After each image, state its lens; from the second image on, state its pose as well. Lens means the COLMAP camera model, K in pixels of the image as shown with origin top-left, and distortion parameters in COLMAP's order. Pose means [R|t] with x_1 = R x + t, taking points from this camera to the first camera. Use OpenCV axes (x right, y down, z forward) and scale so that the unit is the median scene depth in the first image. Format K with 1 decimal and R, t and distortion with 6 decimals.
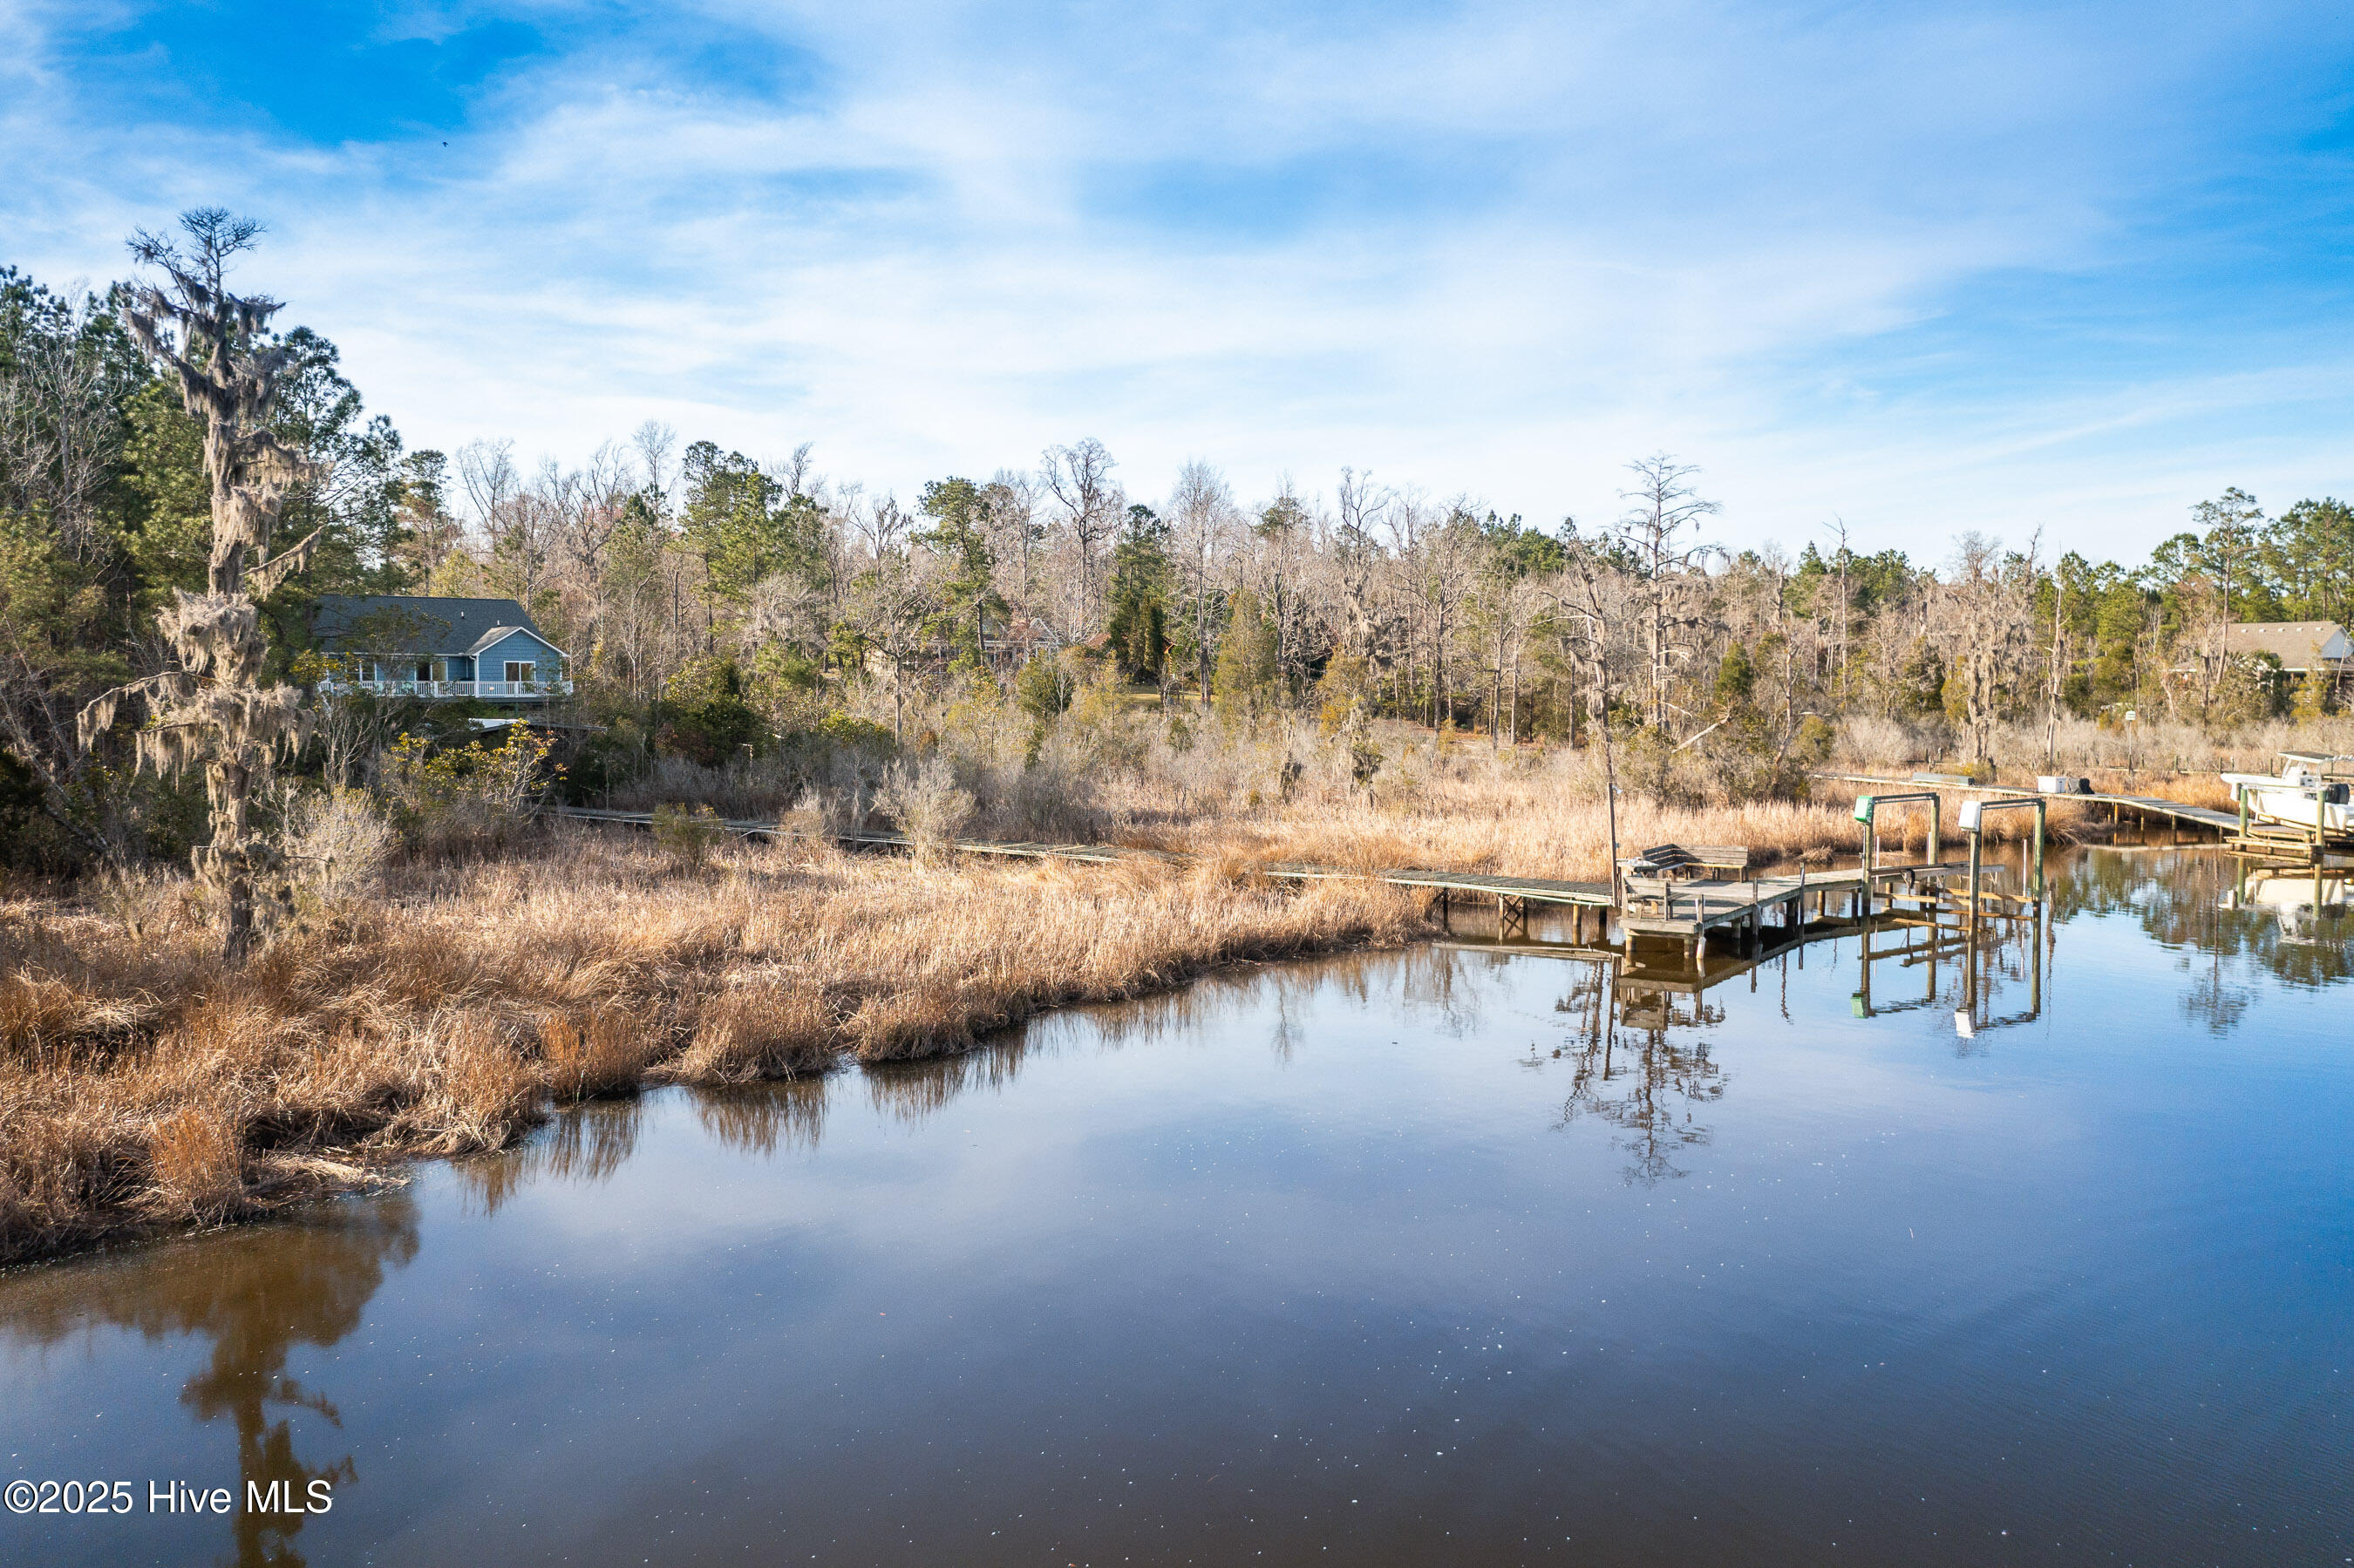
lens RADIAL K [[2088.2, 0, 1172.3], [0, 2088.2, 726.9], [0, 0, 1]] dist [0.298772, 0.006275]
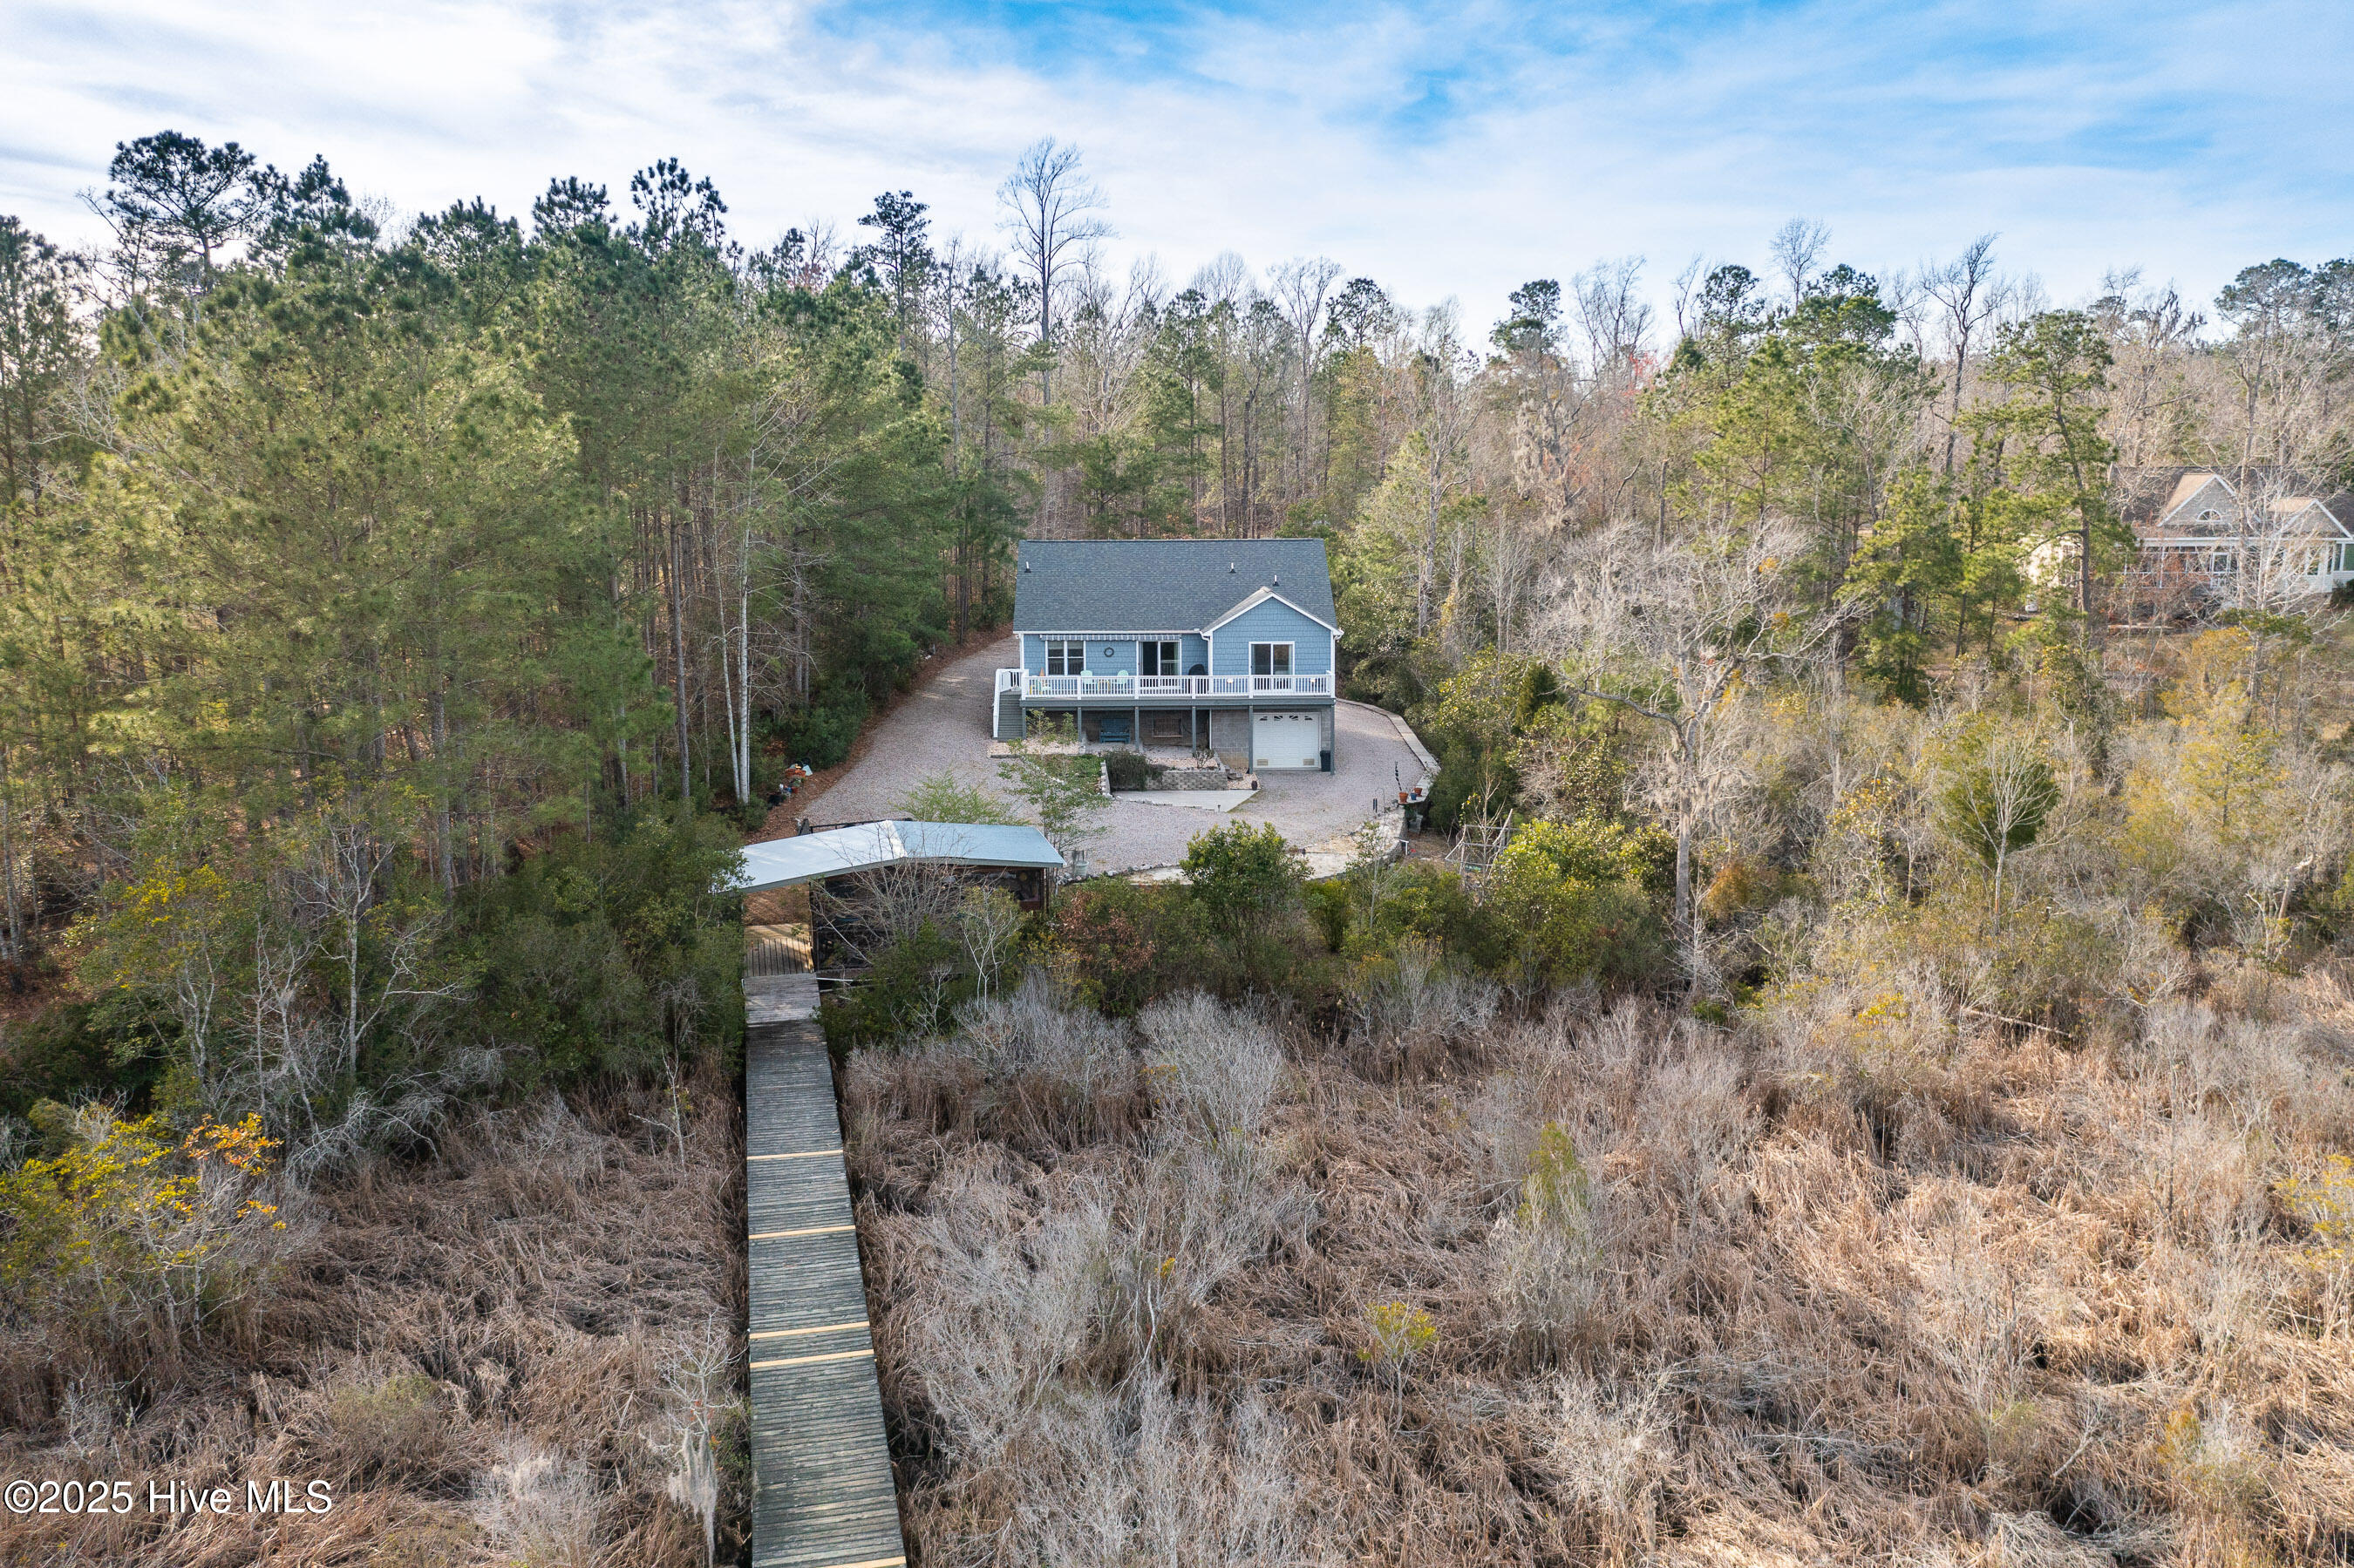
lens RADIAL K [[1848.2, 0, 1164.8], [0, 1848.2, 717.6], [0, 0, 1]] dist [0.007009, 0.010586]
pose [[0.770665, 0.093341, -0.630367, 0.026607], [-0.012640, 0.991259, 0.131326, -0.052712], [0.637115, -0.093240, 0.765109, 0.328800]]
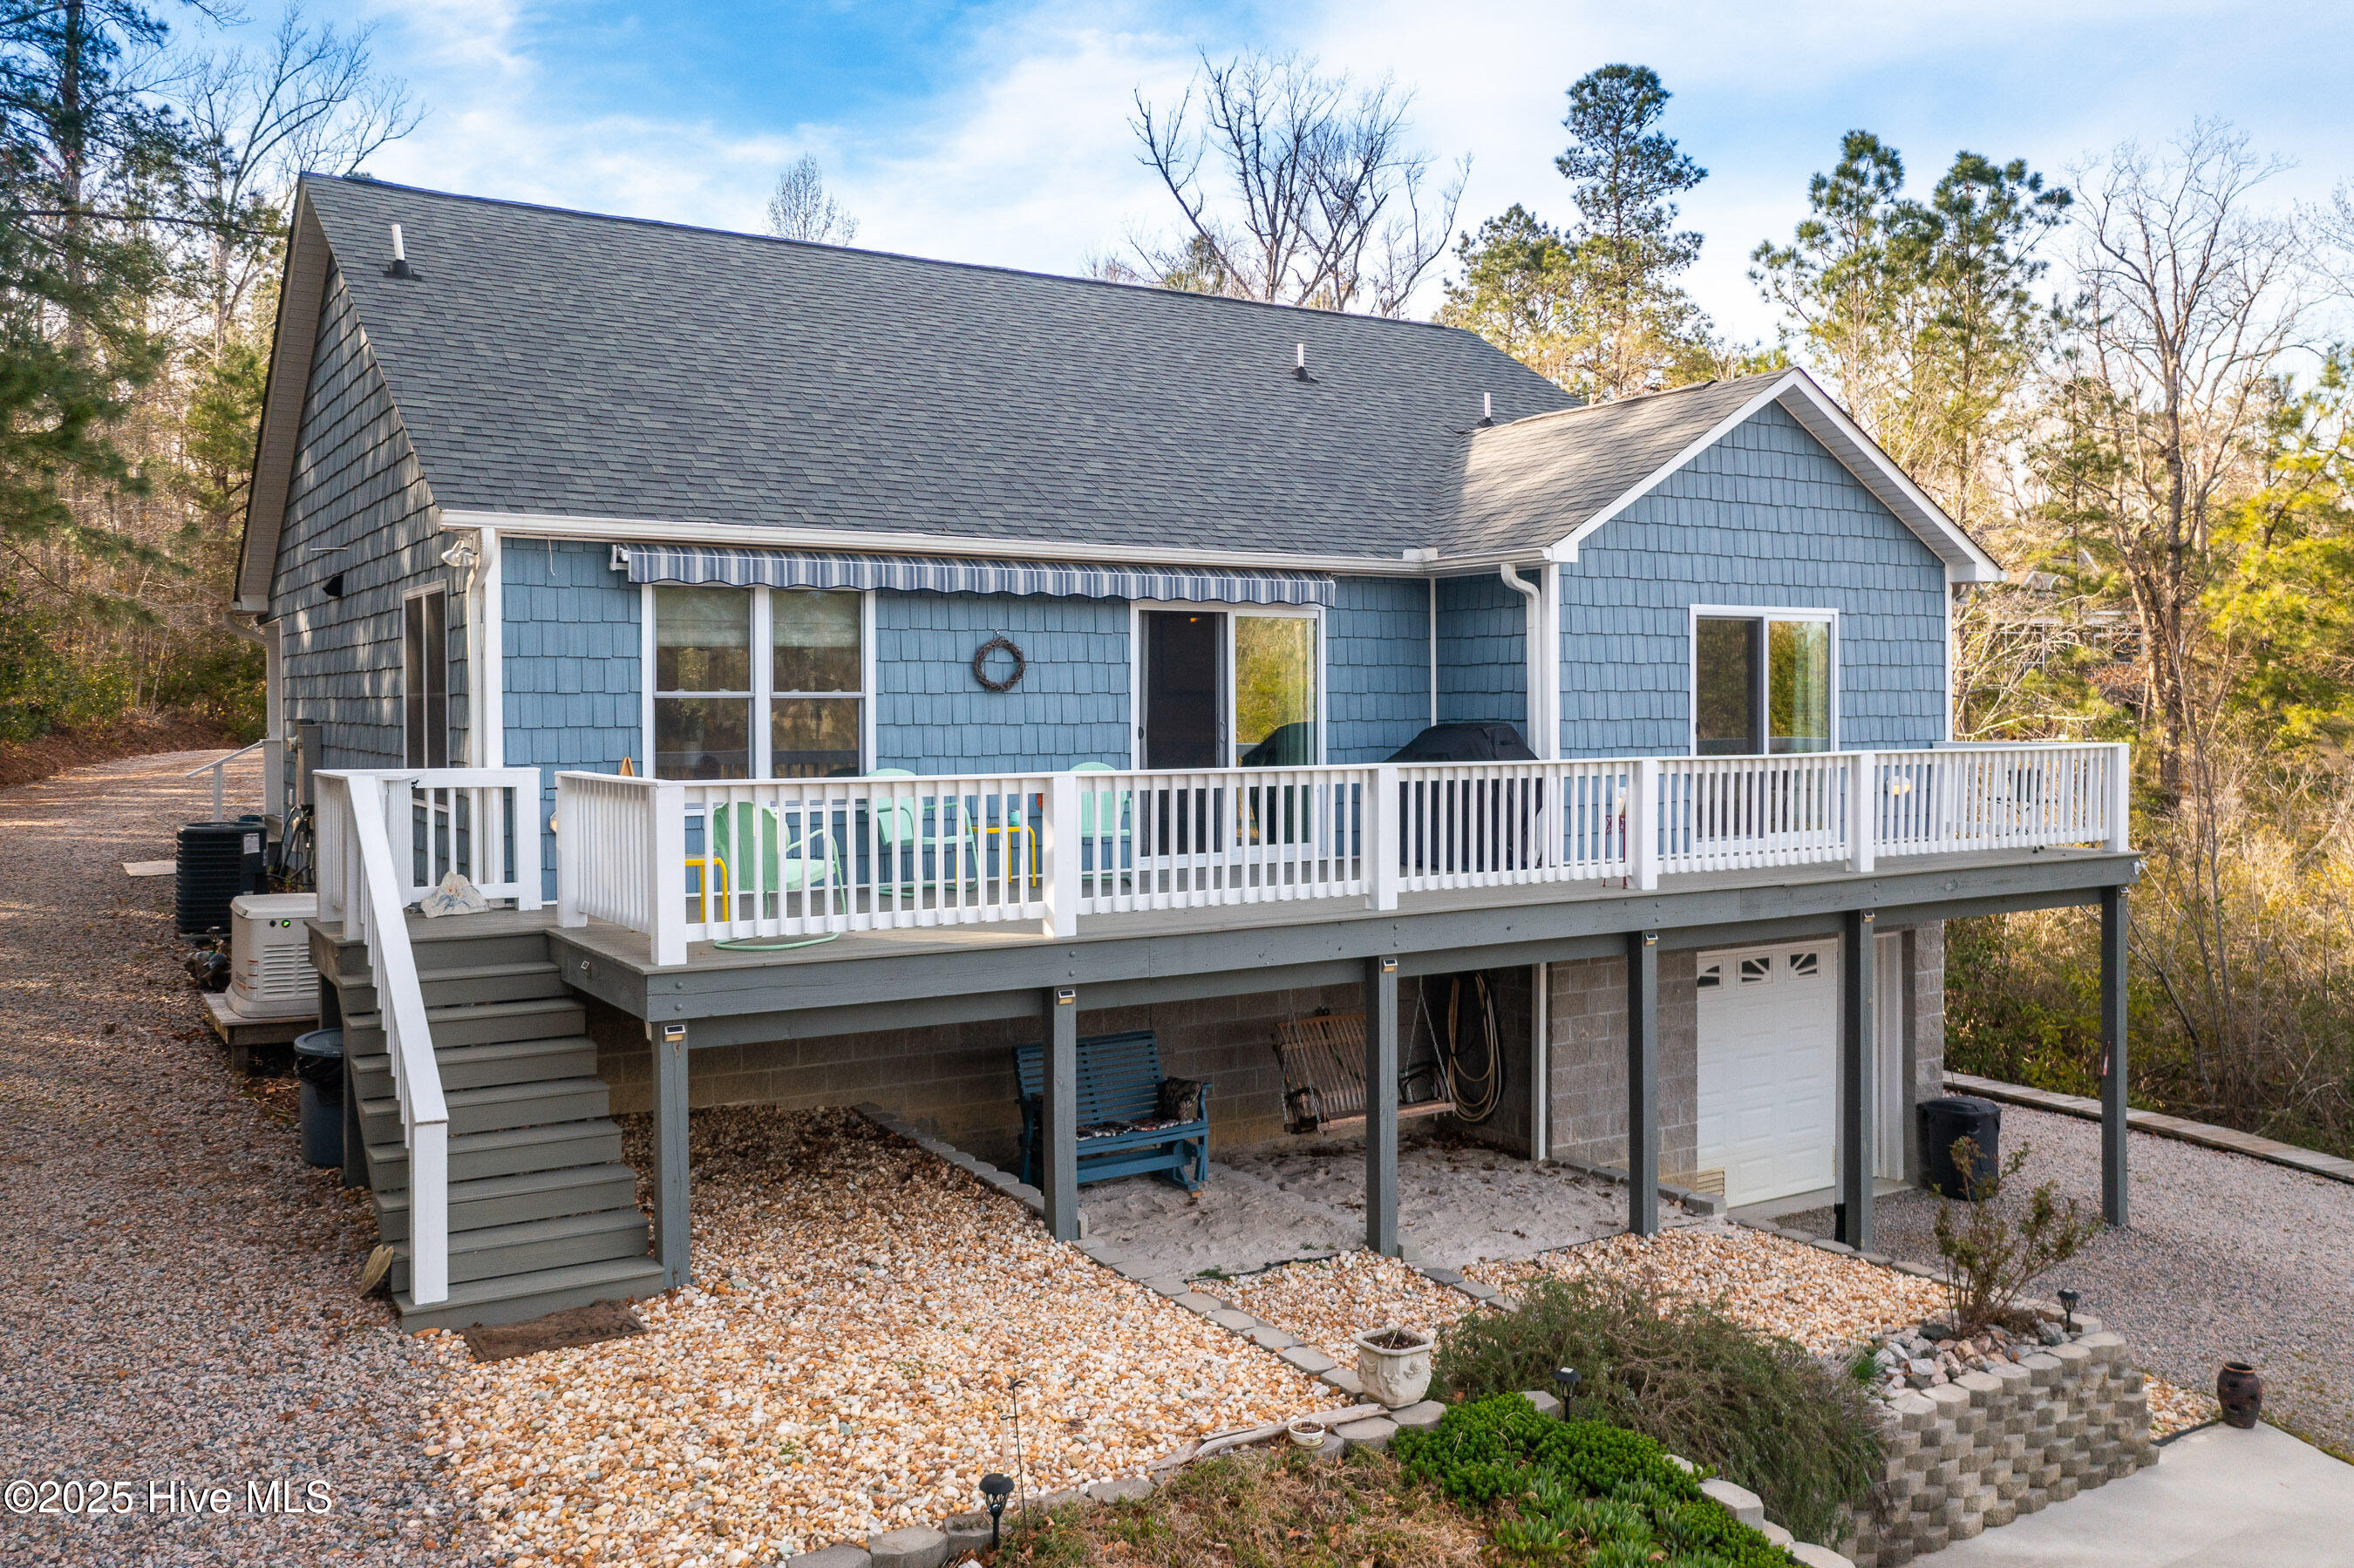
lens RADIAL K [[1848.2, 0, 1164.8], [0, 1848.2, 717.6], [0, 0, 1]] dist [0.007009, 0.010586]
pose [[0.988284, 0.008026, -0.152412, -0.203109], [-0.008474, 0.999961, -0.002289, -0.014530], [0.152388, 0.003554, 0.988314, 0.544674]]
